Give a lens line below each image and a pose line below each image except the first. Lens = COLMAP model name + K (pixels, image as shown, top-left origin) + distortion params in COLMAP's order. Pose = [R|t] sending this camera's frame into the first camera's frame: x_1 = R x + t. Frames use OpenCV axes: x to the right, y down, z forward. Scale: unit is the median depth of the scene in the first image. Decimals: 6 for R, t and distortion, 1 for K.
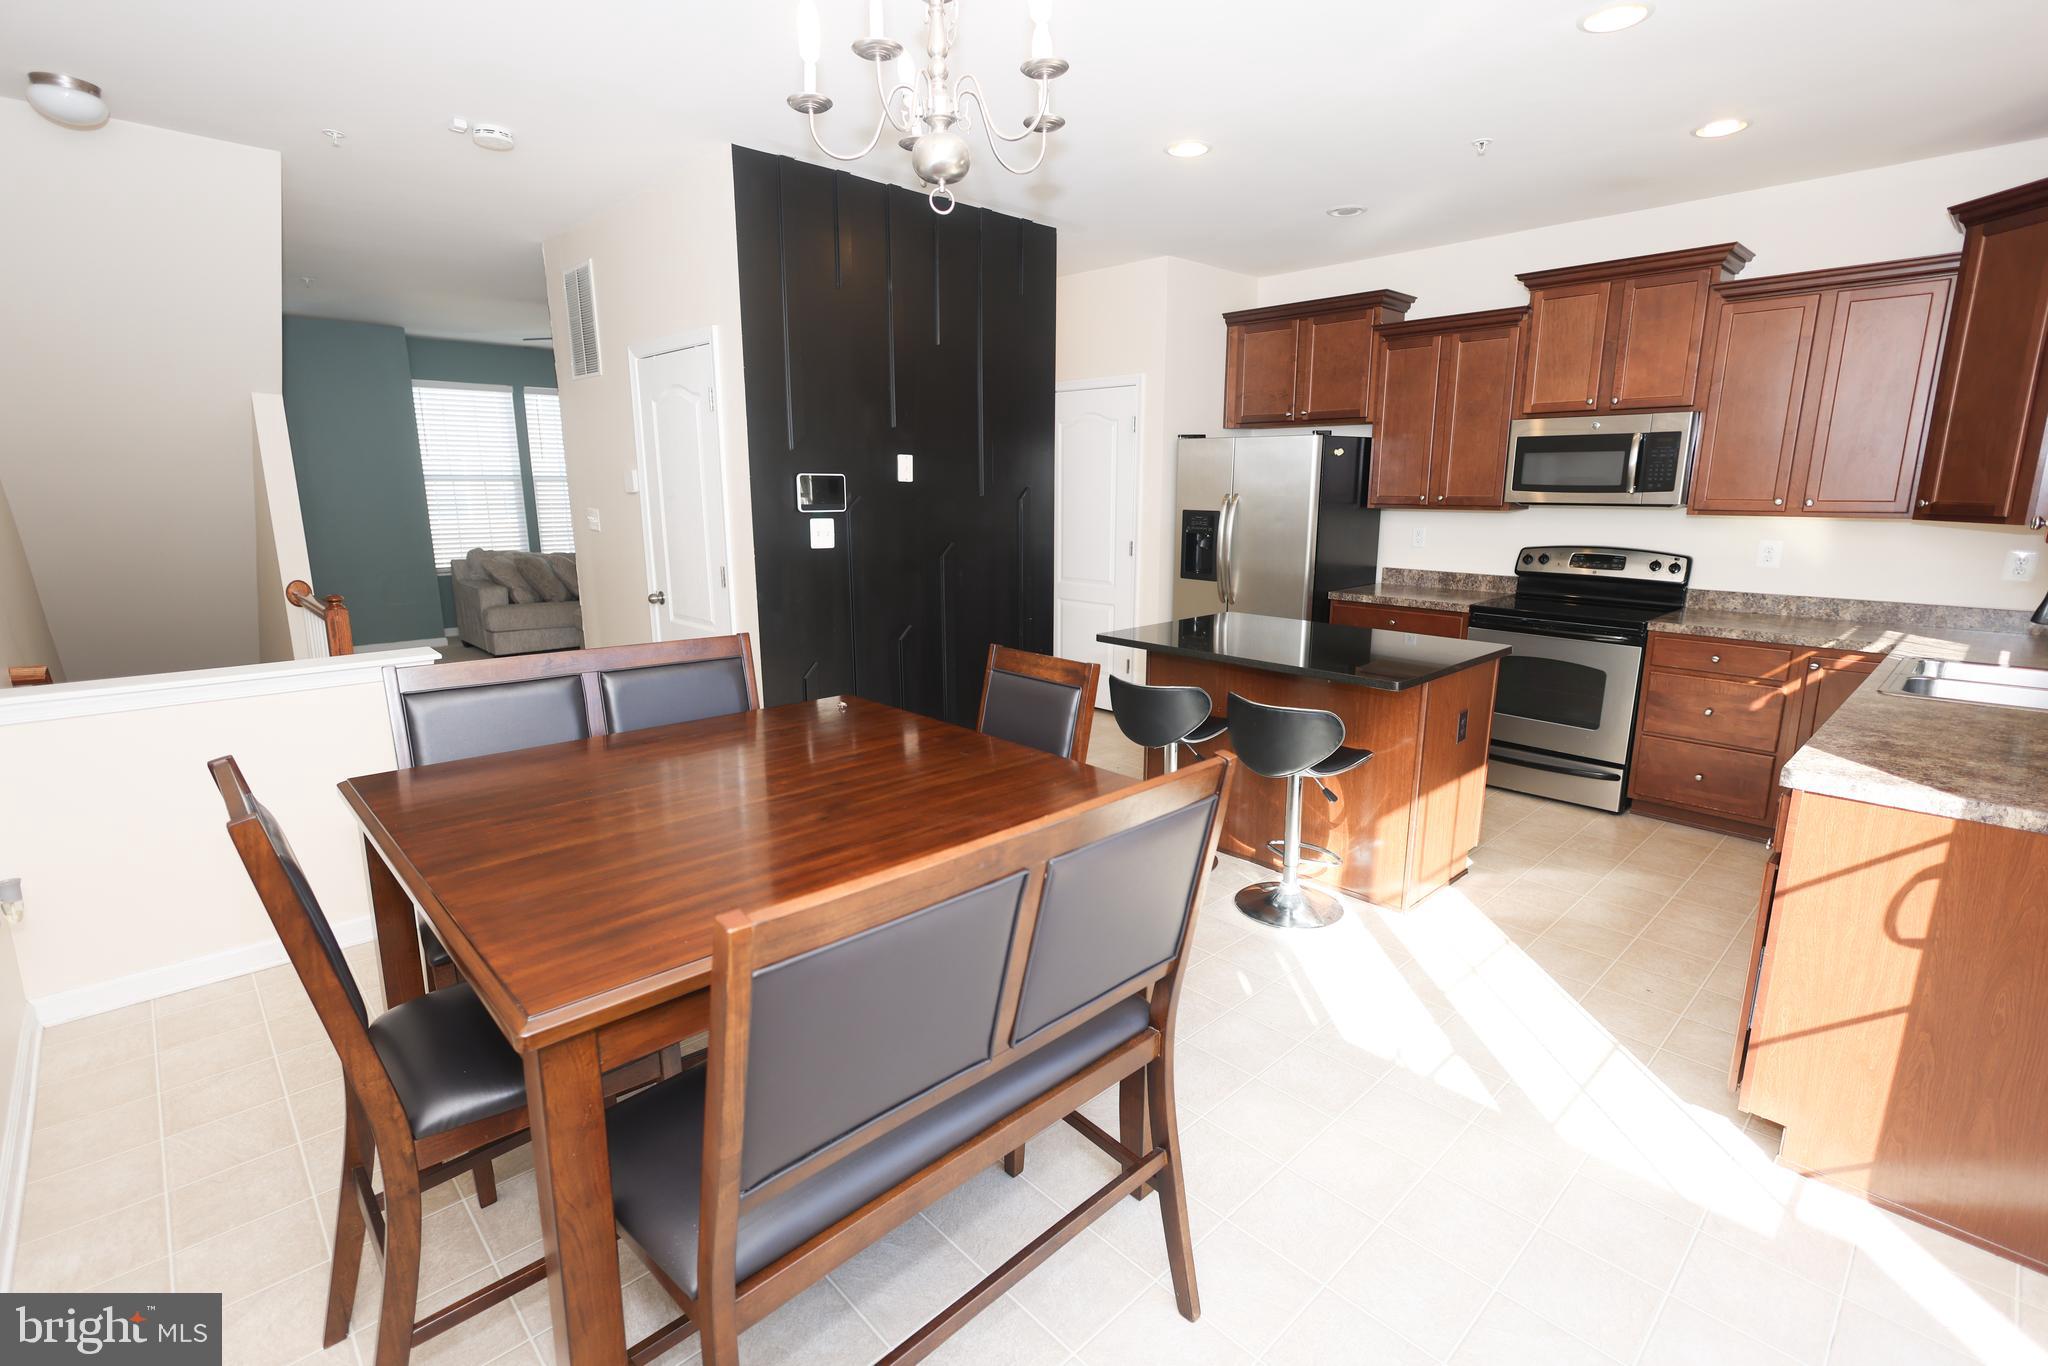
lens RADIAL K [[941.6, 0, 1031.4], [0, 941.6, 682.6], [0, 0, 1]] dist [0.012462, 0.000196]
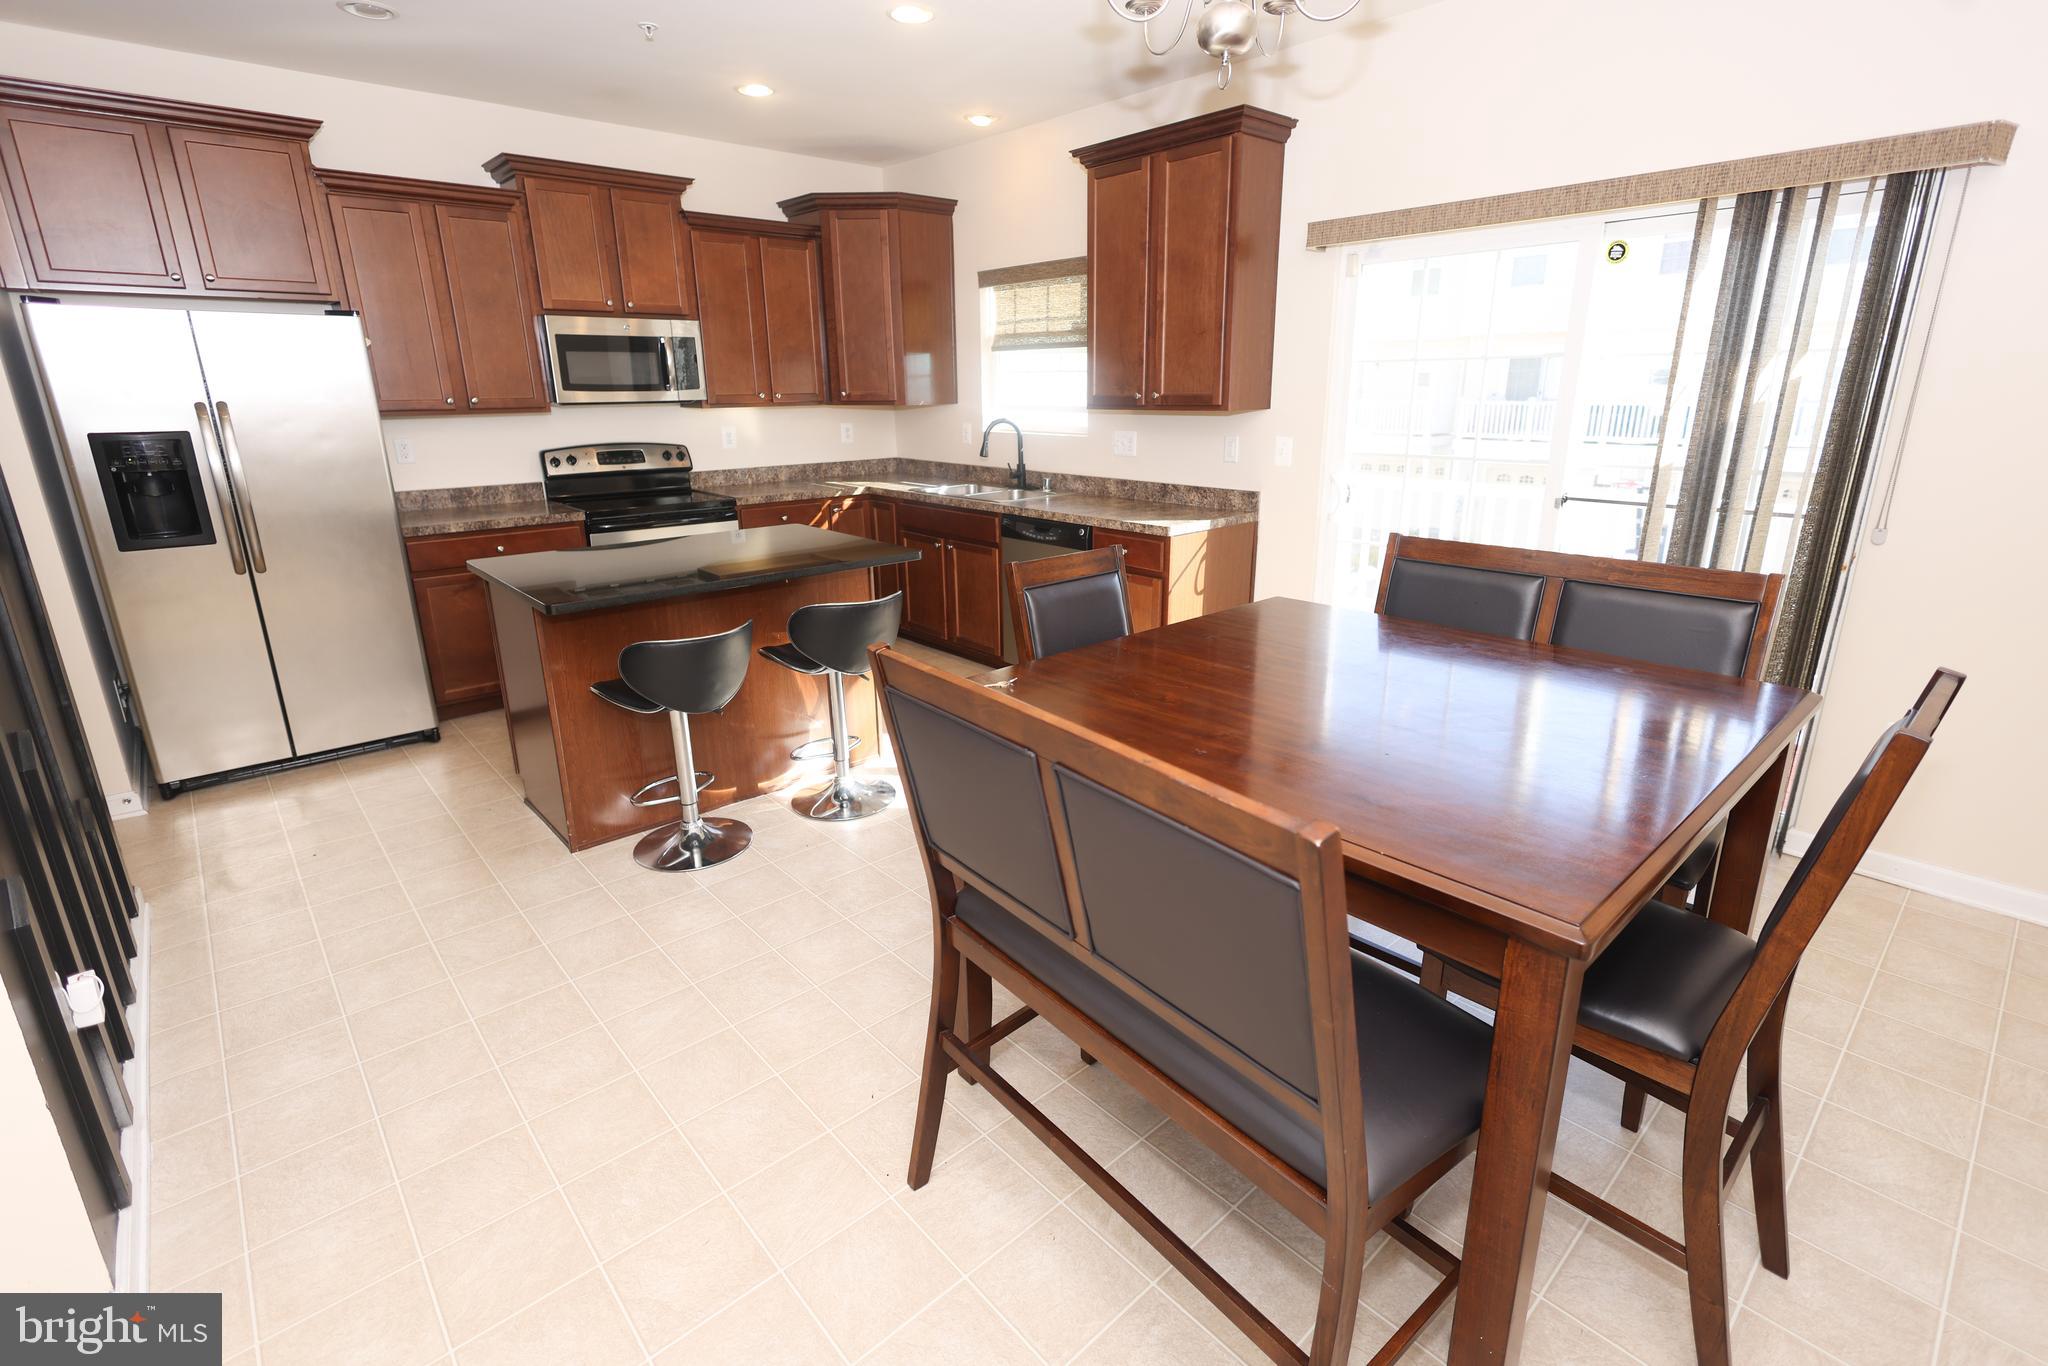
lens RADIAL K [[941.6, 0, 1028.3], [0, 941.6, 666.8], [0, 0, 1]] dist [0.012462, 0.000196]
pose [[0.024404, -0.294060, 0.955475, -0.500653], [0.217210, 0.934487, 0.282053, -0.109839], [-0.975820, 0.200656, 0.086678, 0.513765]]
